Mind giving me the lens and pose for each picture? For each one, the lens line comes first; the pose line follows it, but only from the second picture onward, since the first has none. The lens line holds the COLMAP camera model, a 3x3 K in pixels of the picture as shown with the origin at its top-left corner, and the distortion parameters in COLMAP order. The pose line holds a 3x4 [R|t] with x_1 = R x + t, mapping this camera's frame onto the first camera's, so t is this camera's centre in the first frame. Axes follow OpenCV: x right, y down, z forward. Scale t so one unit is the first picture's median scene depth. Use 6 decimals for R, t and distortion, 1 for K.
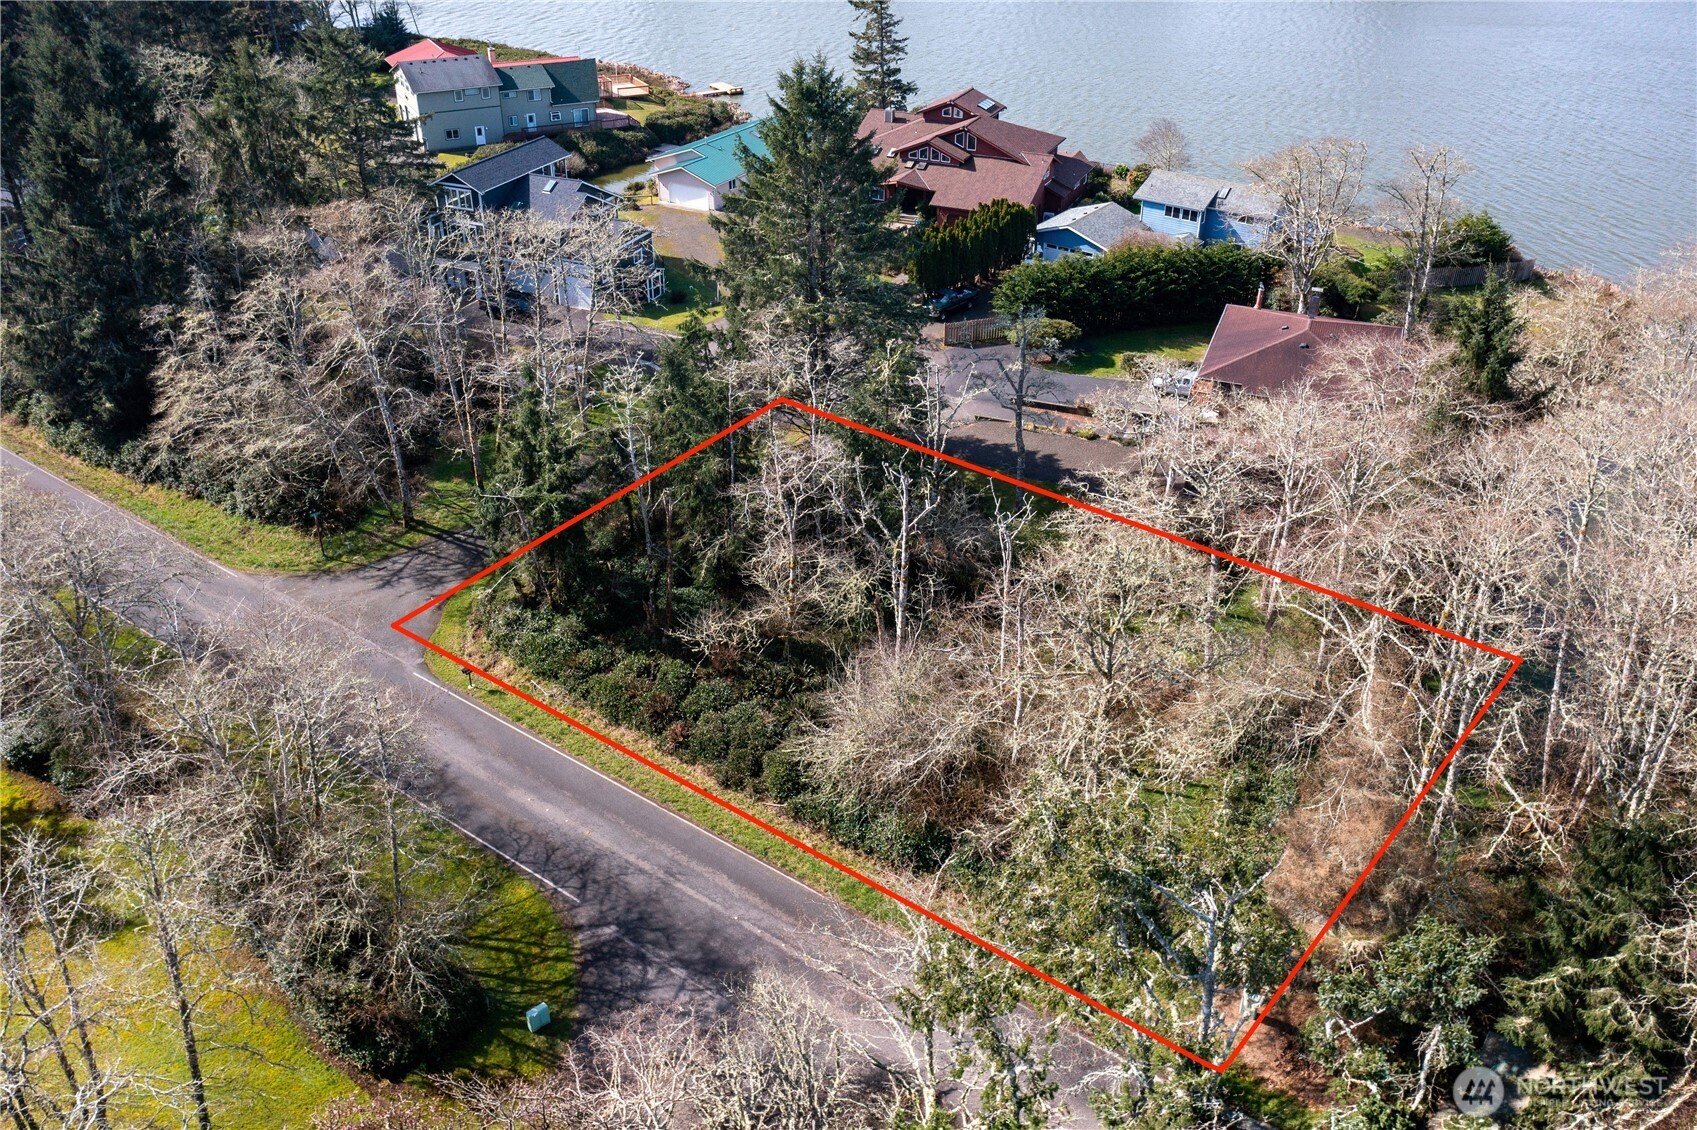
lens RADIAL K [[1438.2, 0, 838.7], [0, 1438.2, 557.5], [0, 0, 1]] dist [0.012073, 0.003469]
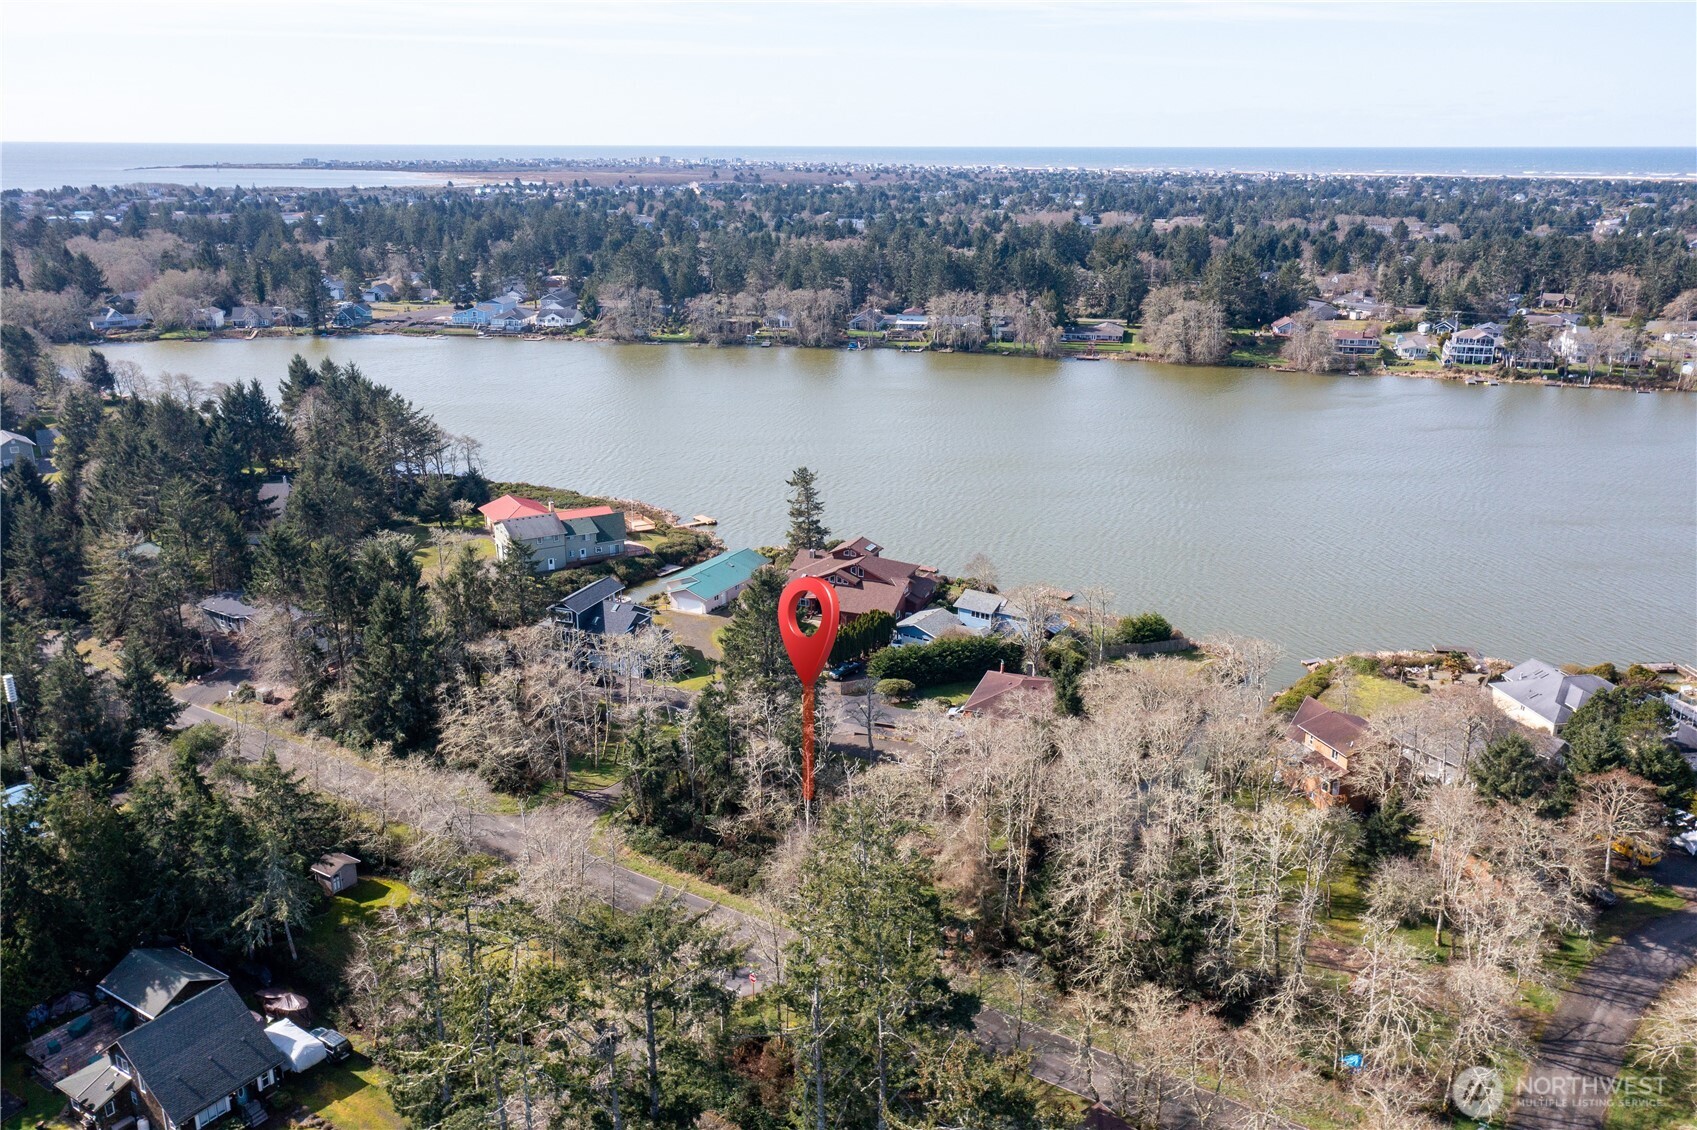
lens RADIAL K [[1438.2, 0, 838.7], [0, 1438.2, 557.5], [0, 0, 1]] dist [0.012073, 0.003469]
pose [[0.999260, -0.015341, 0.035267, 0.013508], [0.023138, 0.972281, -0.232670, 0.138178], [-0.030720, 0.233313, 0.971916, -1.045481]]
